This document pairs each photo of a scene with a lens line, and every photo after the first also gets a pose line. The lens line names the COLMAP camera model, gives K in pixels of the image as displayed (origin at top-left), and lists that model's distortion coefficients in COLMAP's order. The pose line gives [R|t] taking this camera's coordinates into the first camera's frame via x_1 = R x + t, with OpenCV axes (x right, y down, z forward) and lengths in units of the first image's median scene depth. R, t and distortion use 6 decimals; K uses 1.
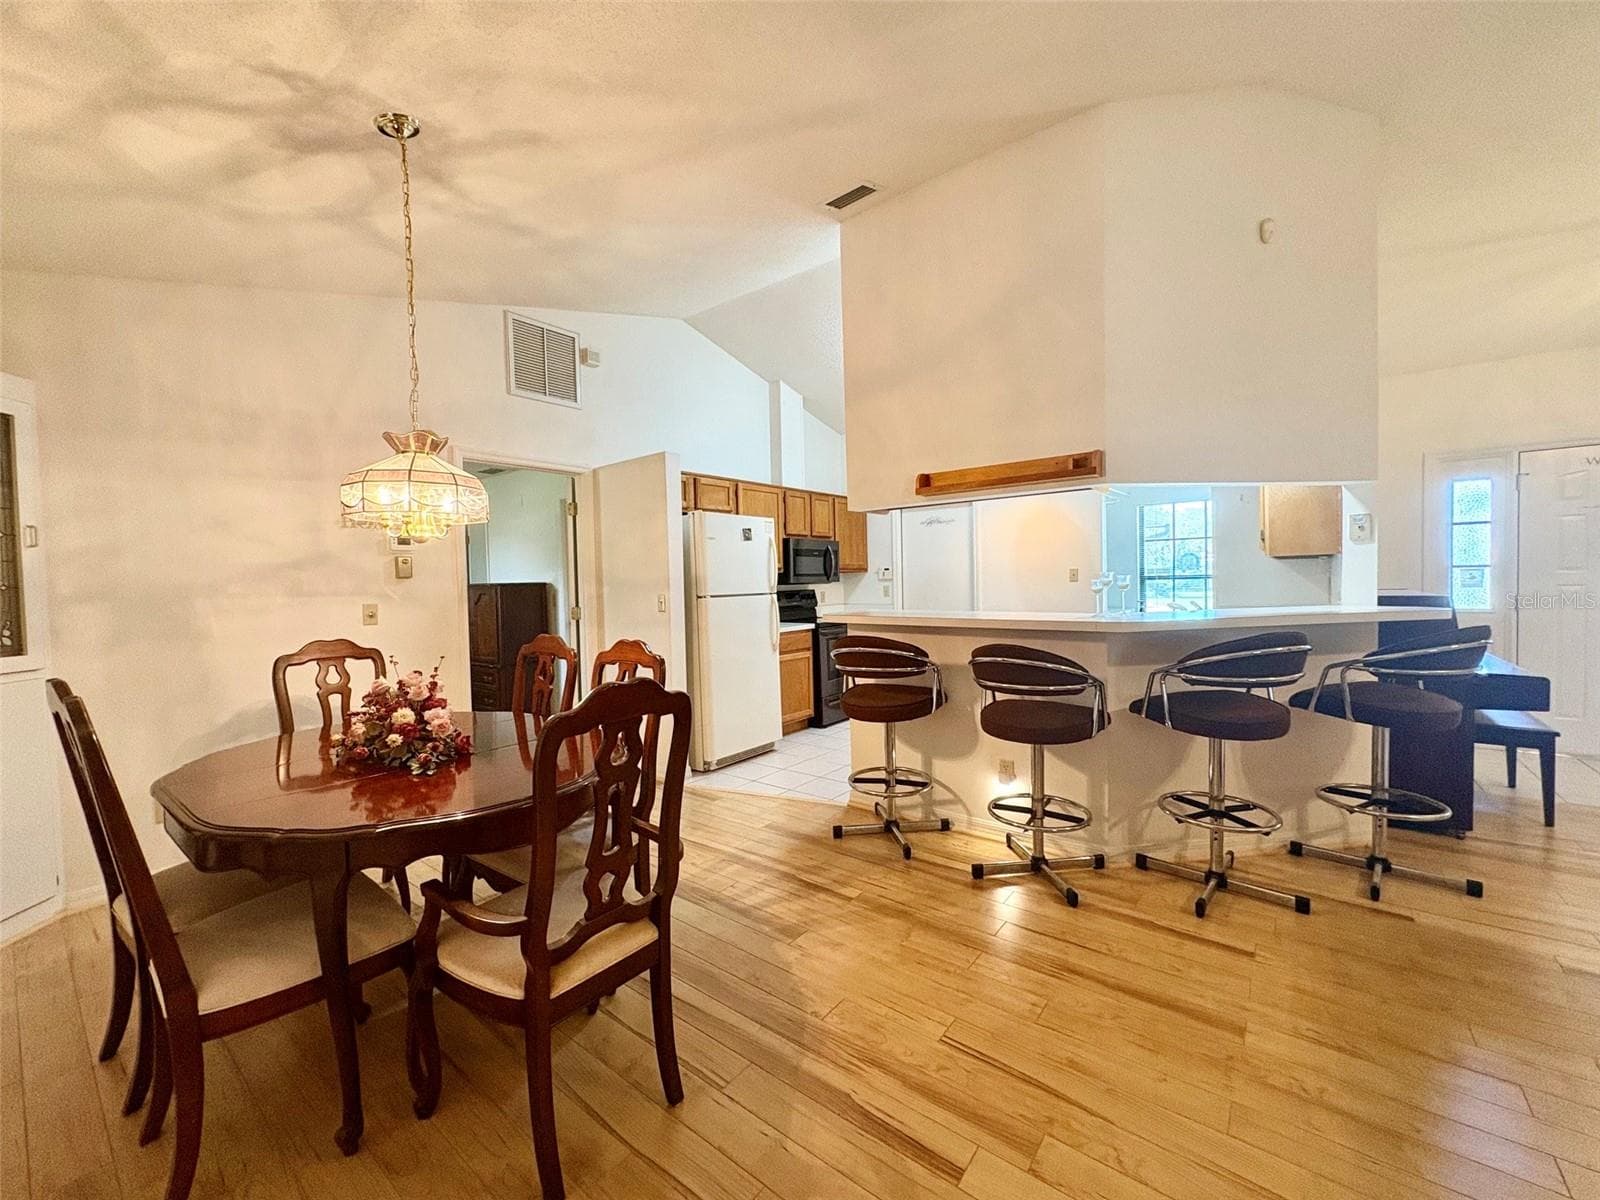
lens RADIAL K [[637.5, 0, 799.7], [0, 637.5, 598.8], [0, 0, 1]] dist [-0.000085, -0.000144]
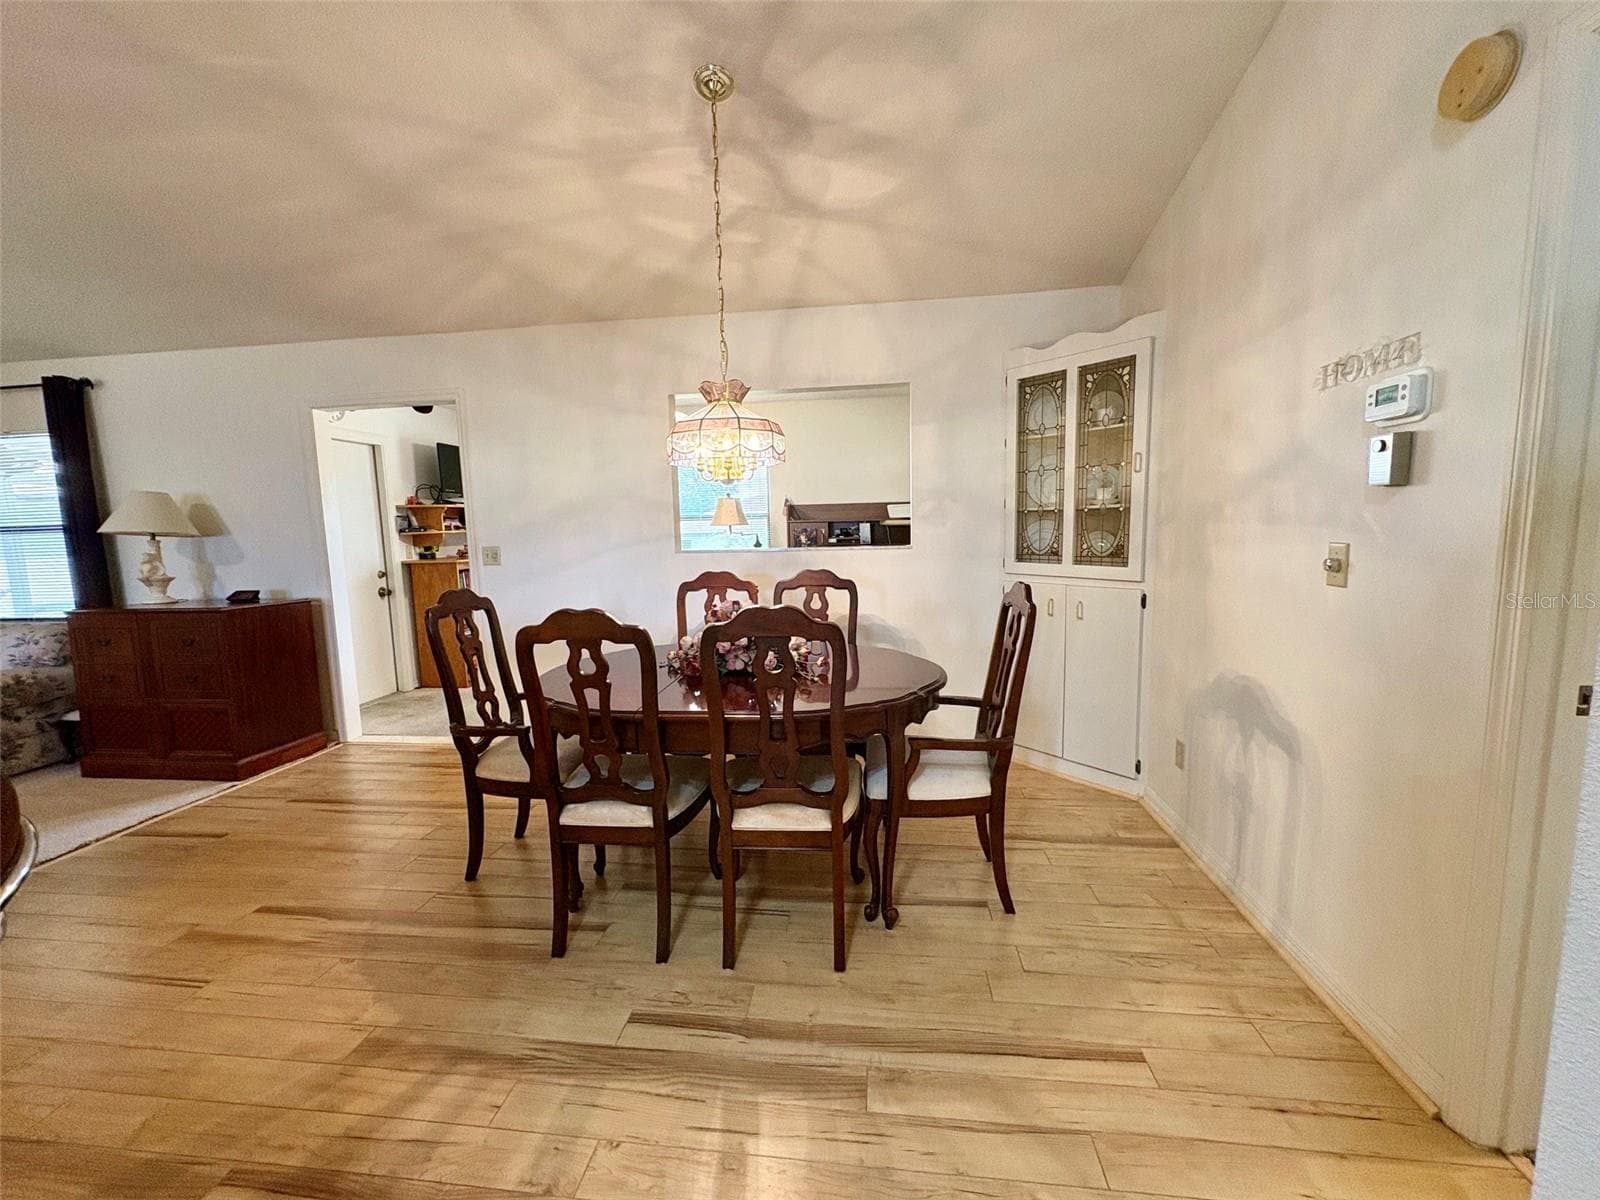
lens RADIAL K [[637.5, 0, 799.7], [0, 637.5, 598.8], [0, 0, 1]] dist [-0.000085, -0.000144]
pose [[-0.855134, 0.102067, -0.508261, -0.079529], [0.026574, 0.987768, 0.153650, -0.038297], [0.517726, 0.117885, -0.847386, 1.297722]]
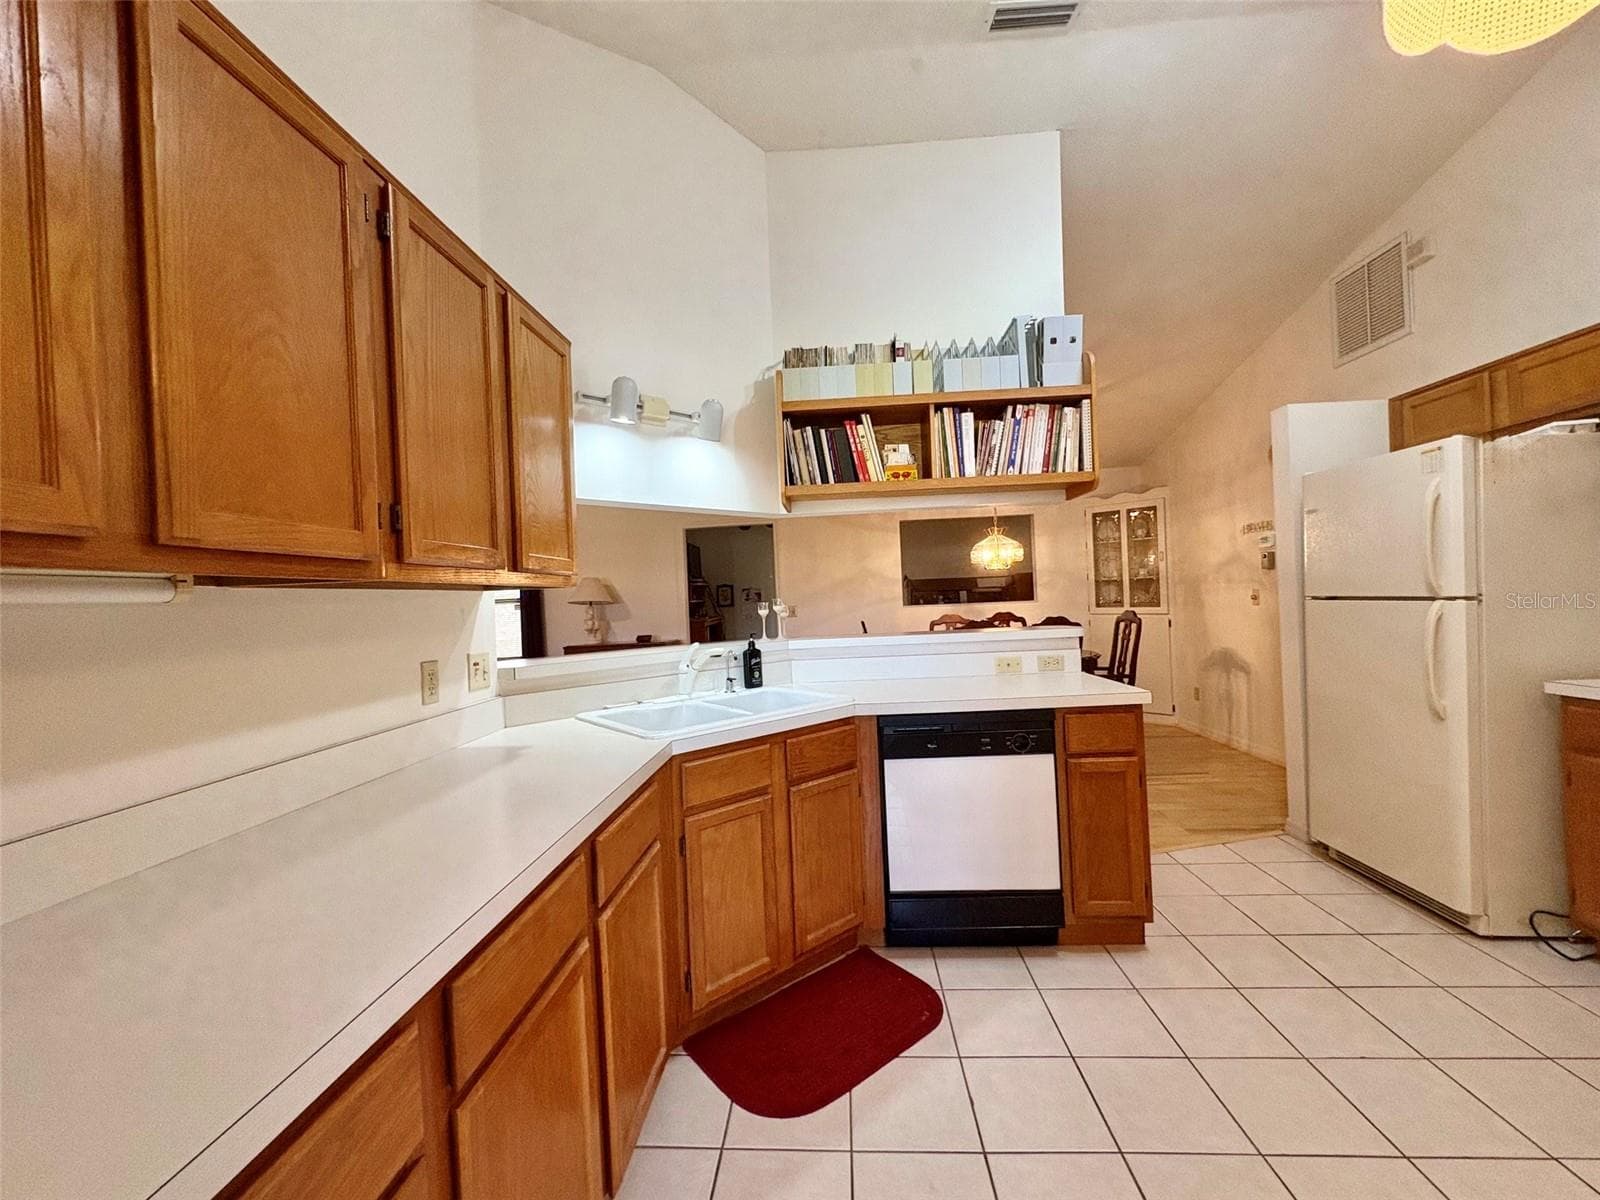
lens RADIAL K [[637.5, 0, 799.7], [0, 637.5, 598.8], [0, 0, 1]] dist [-0.000085, -0.000144]
pose [[-0.819365, 0.057424, -0.570389, 0.926800], [0.042456, 0.998317, 0.039517, -0.070049], [0.571698, 0.008162, -0.820424, 1.667411]]
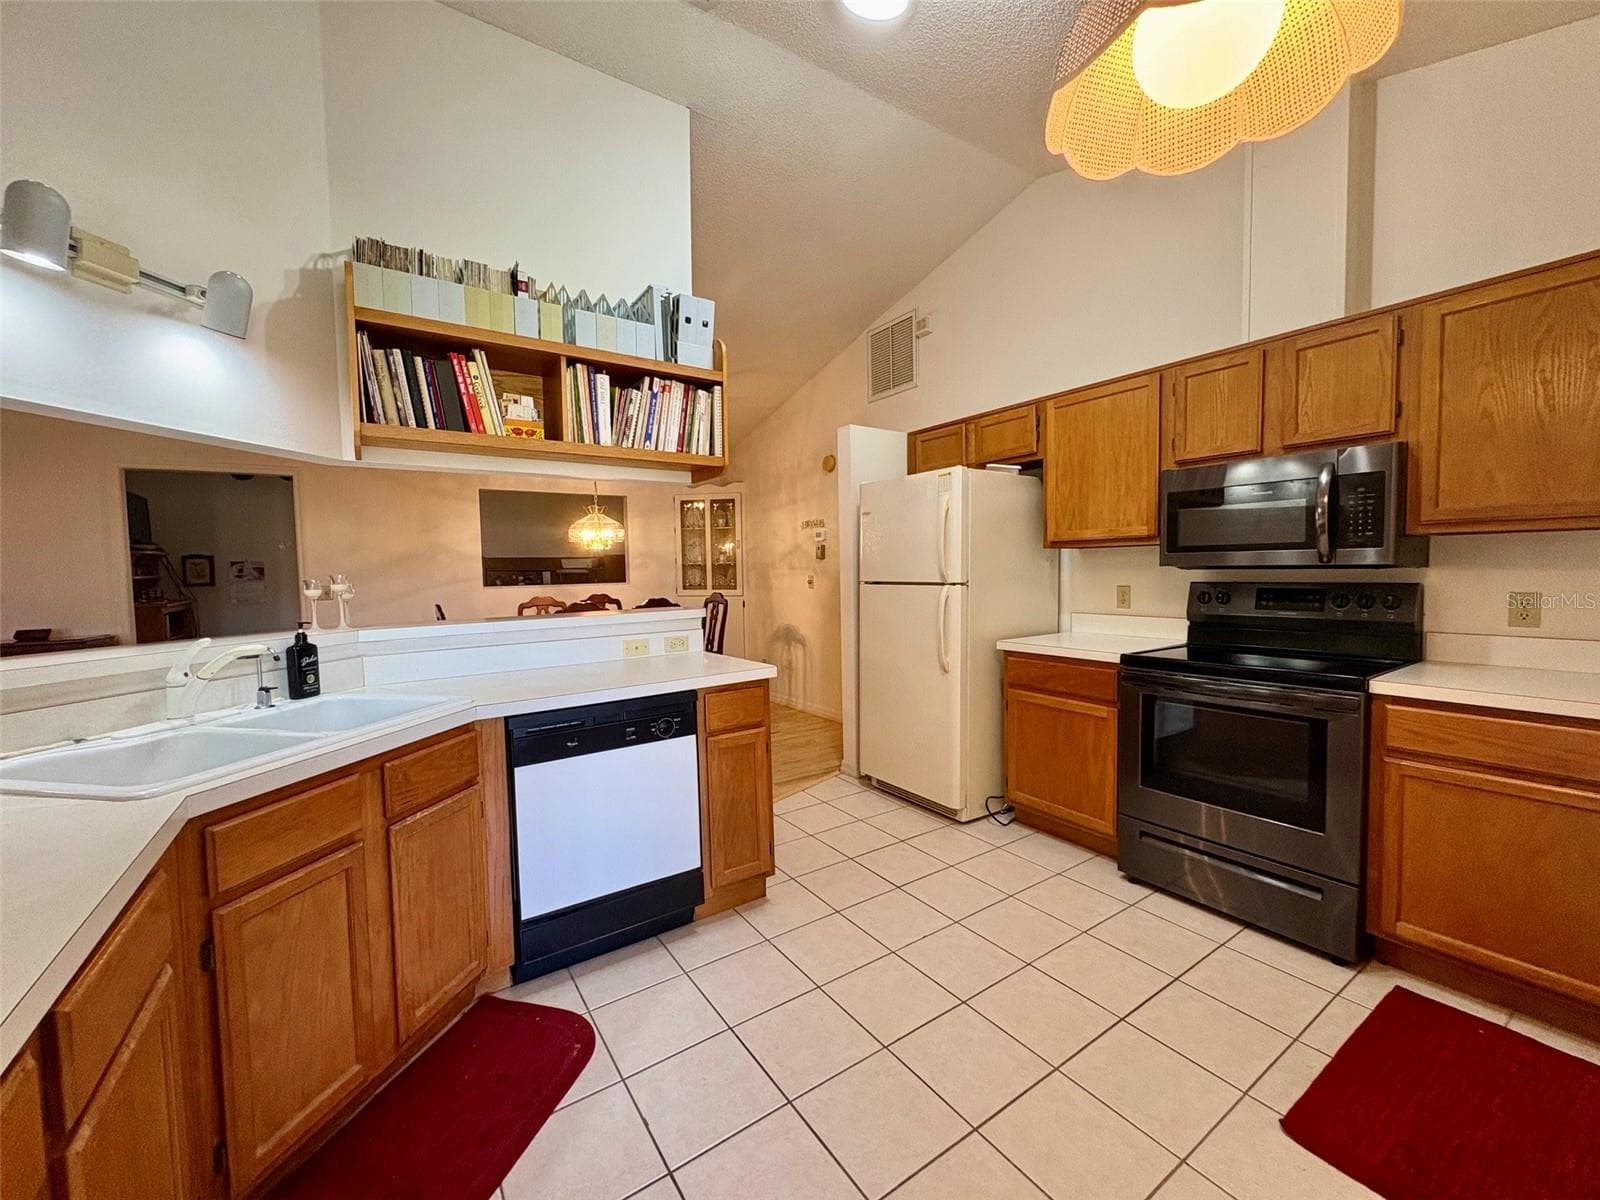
lens RADIAL K [[637.5, 0, 799.7], [0, 637.5, 598.8], [0, 0, 1]] dist [-0.000085, -0.000144]
pose [[-0.301107, 0.074642, -0.950664, 0.929855], [-0.004401, 0.996812, 0.079660, -0.065820], [0.953580, 0.028170, -0.299819, 1.570353]]
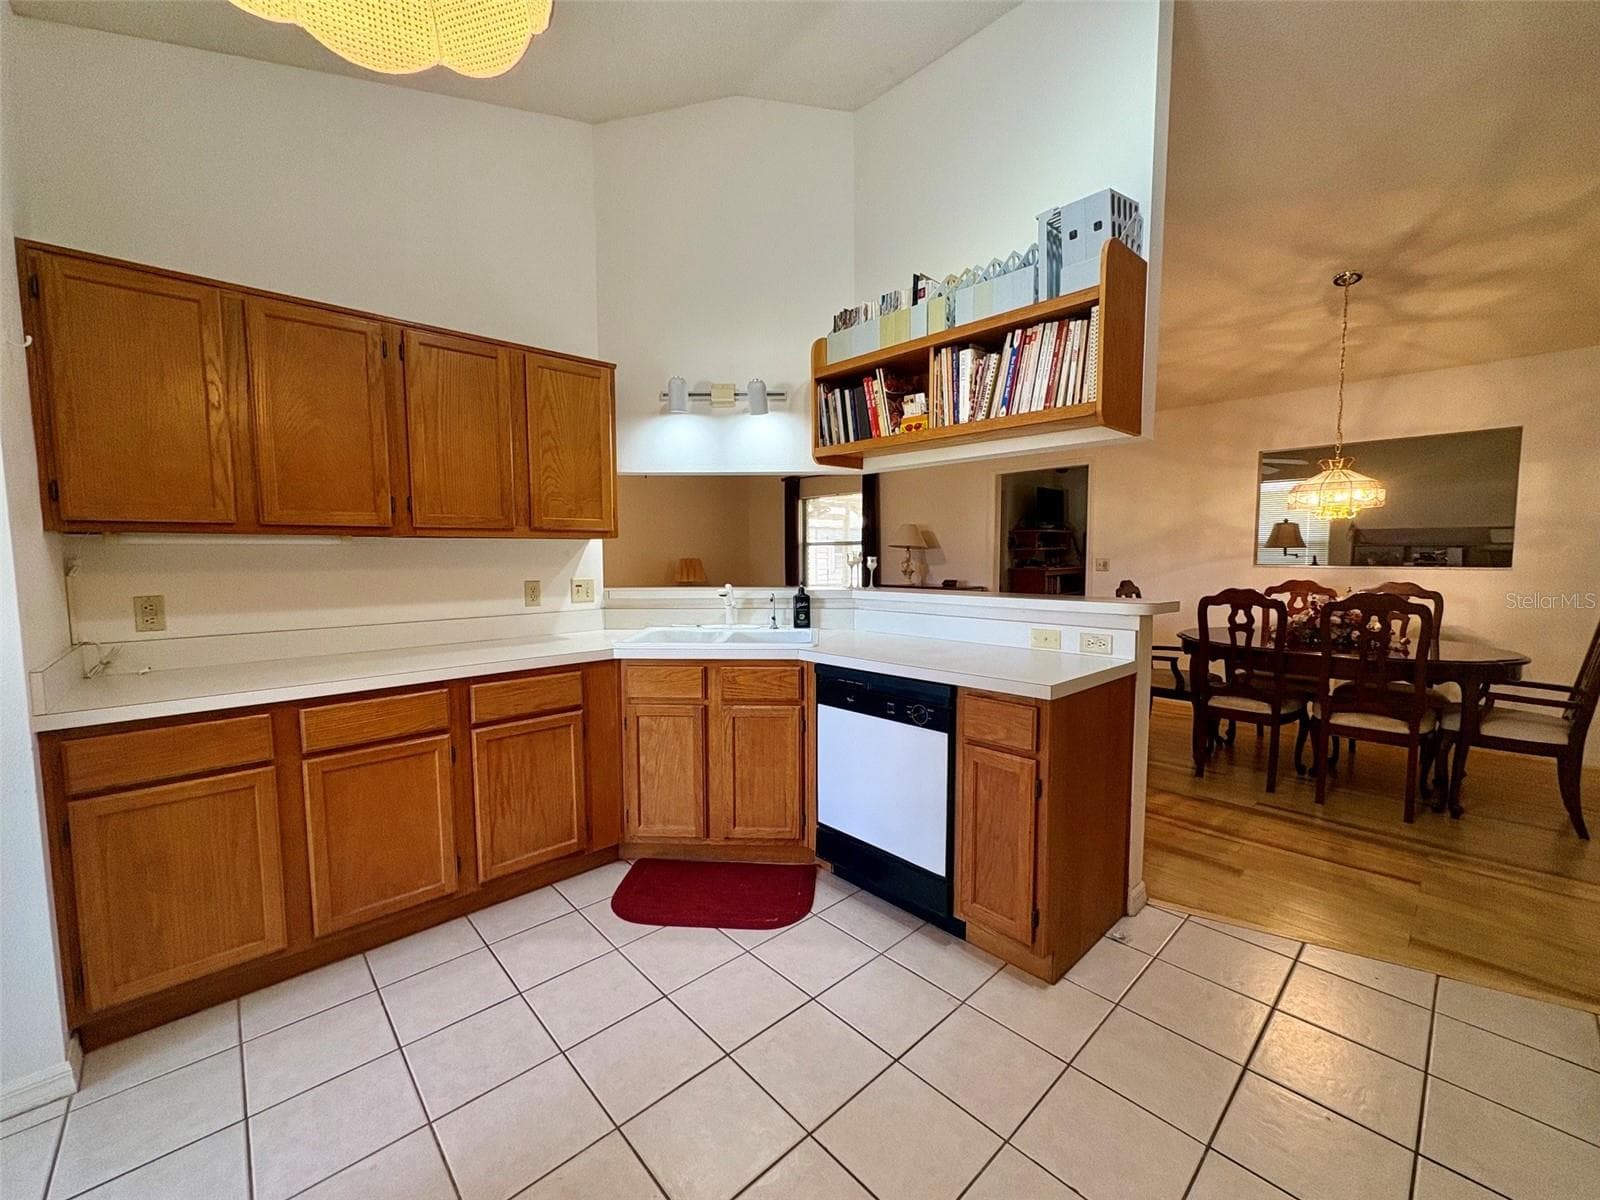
lens RADIAL K [[637.5, 0, 799.7], [0, 637.5, 598.8], [0, 0, 1]] dist [-0.000085, -0.000144]
pose [[-0.987780, 0.015961, 0.155032, 0.361637], [0.031977, 0.994335, 0.101368, -0.064238], [-0.152536, 0.105086, -0.982695, 1.886099]]
